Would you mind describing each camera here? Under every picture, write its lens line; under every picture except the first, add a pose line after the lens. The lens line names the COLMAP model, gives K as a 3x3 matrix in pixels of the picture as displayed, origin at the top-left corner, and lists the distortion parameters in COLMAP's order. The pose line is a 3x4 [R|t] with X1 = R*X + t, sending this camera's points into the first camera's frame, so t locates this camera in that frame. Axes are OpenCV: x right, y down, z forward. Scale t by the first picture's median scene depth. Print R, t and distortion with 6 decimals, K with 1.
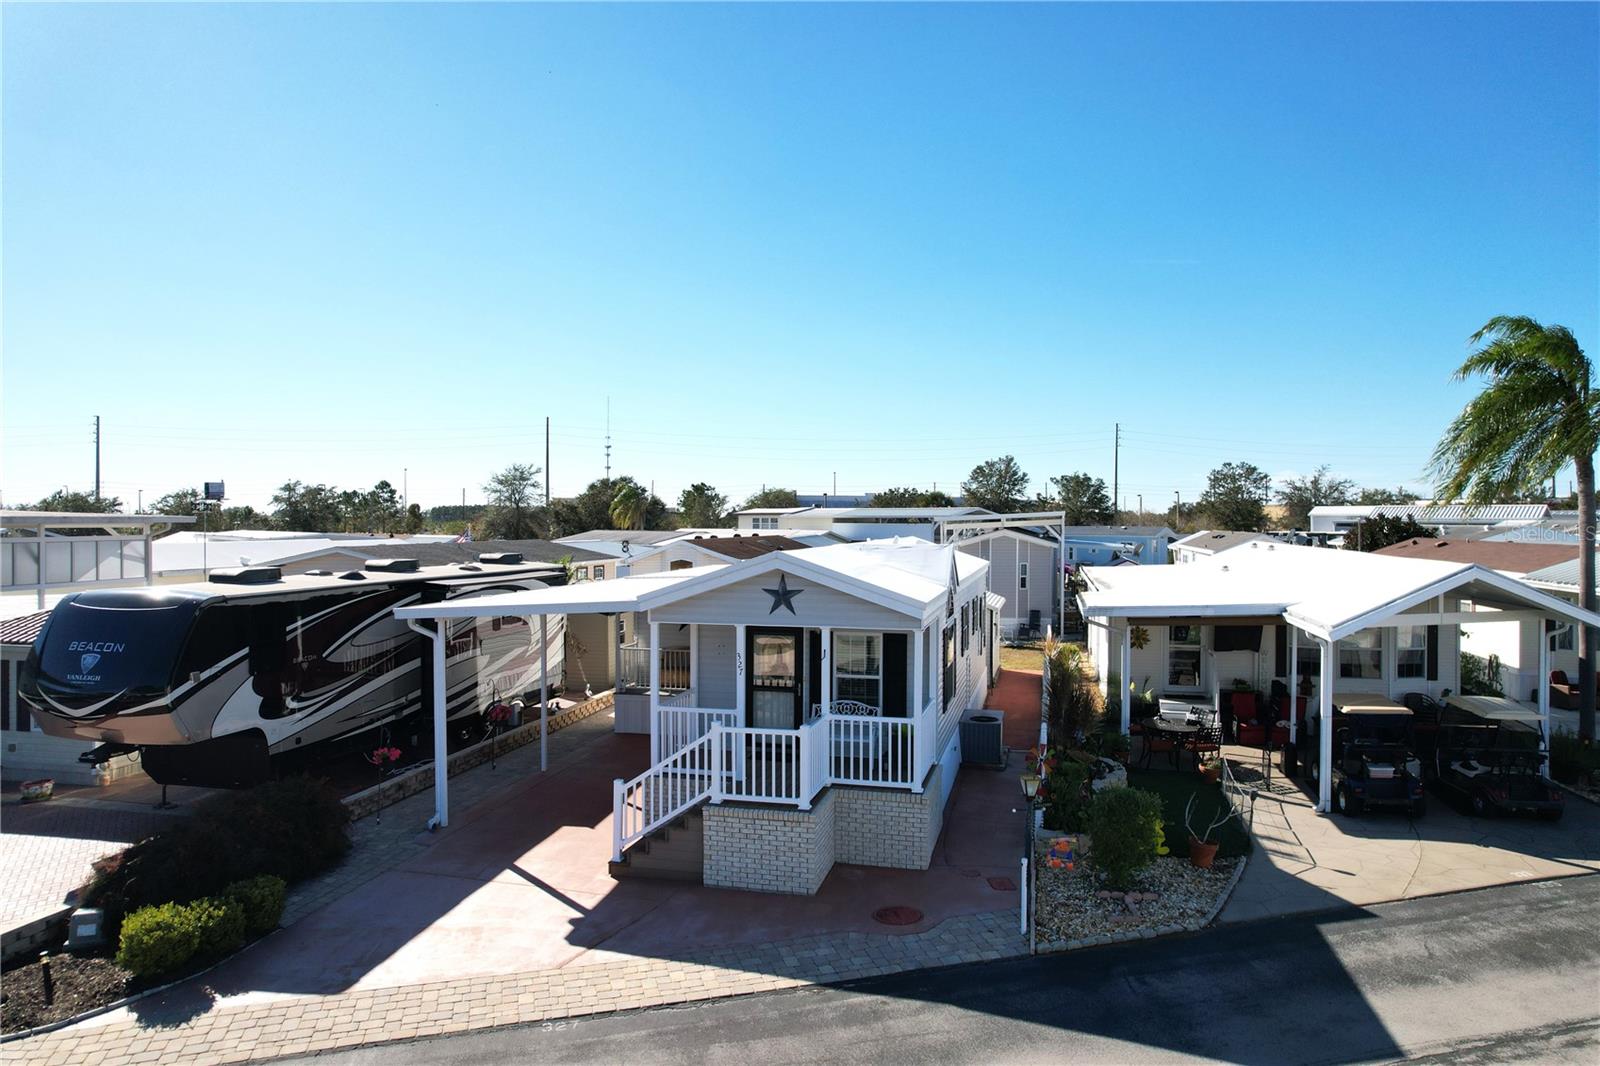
lens RADIAL K [[1024.0, 0, 812.8], [0, 1024.0, 531.0], [0, 0, 1]] dist [-0.095203, 0.083635]
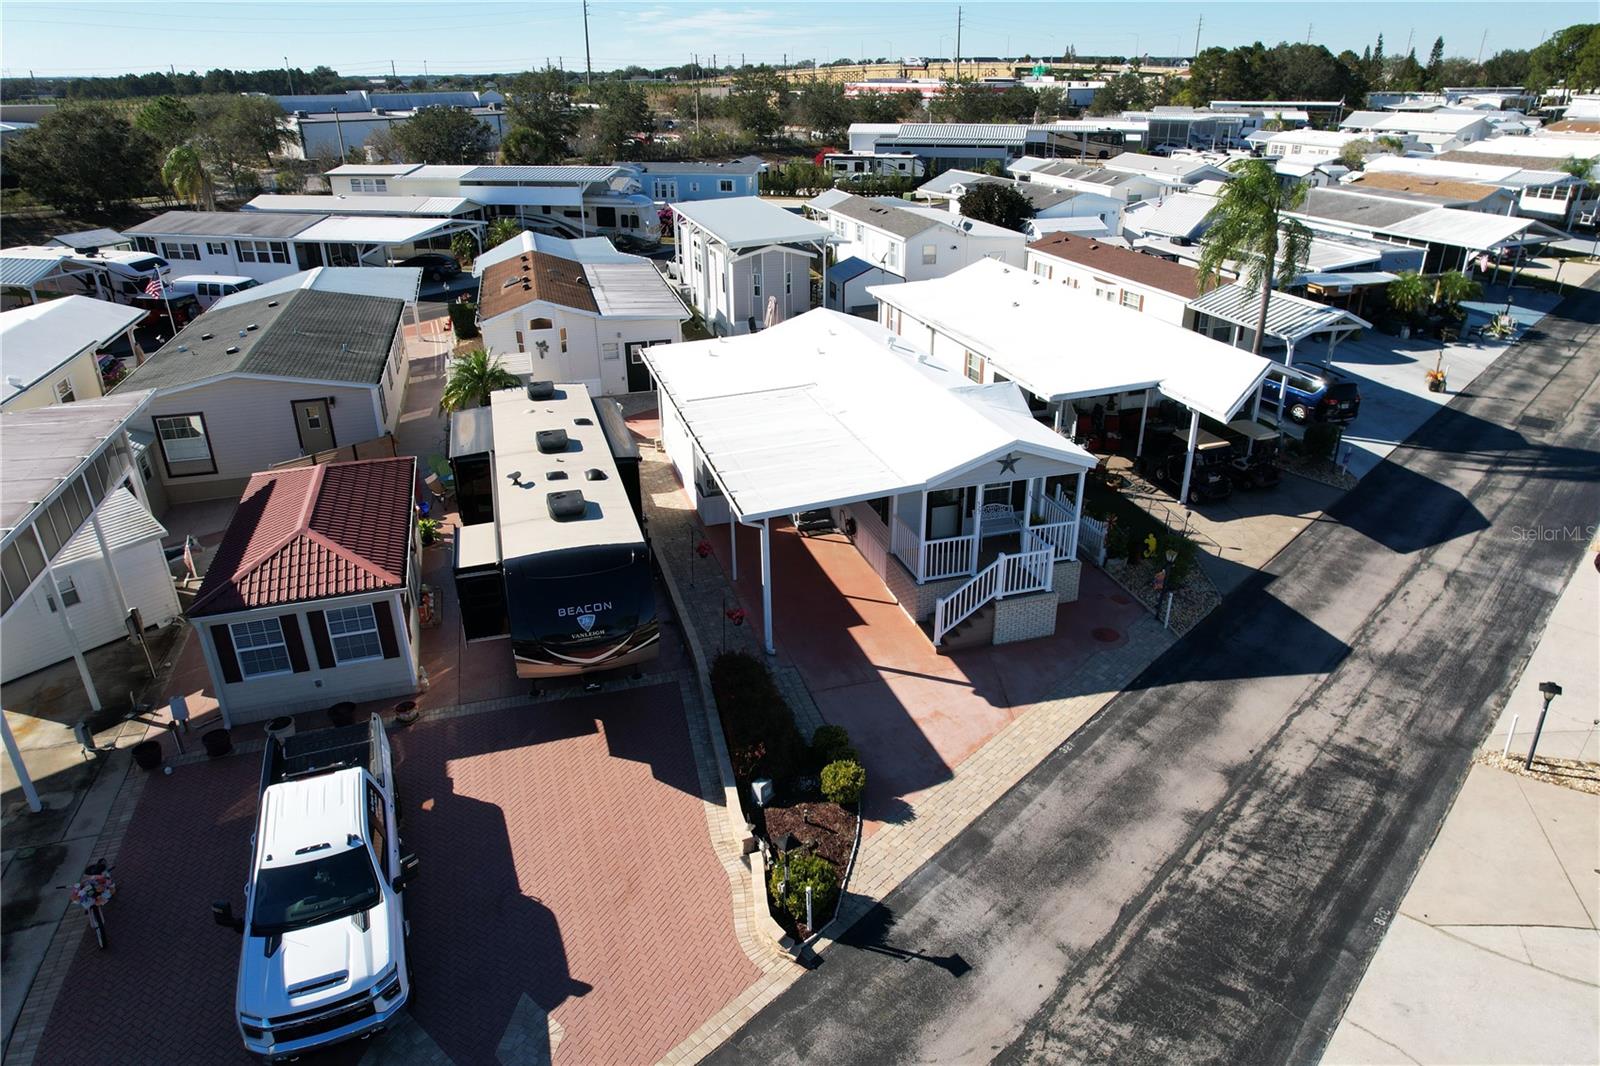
lens RADIAL K [[1024.0, 0, 812.8], [0, 1024.0, 531.0], [0, 0, 1]] dist [-0.095203, 0.083635]
pose [[0.864780, -0.217051, 0.452818, -1.035610], [0.016609, 0.913627, 0.406213, -0.488402], [-0.501876, -0.343764, 0.793692, -0.119092]]
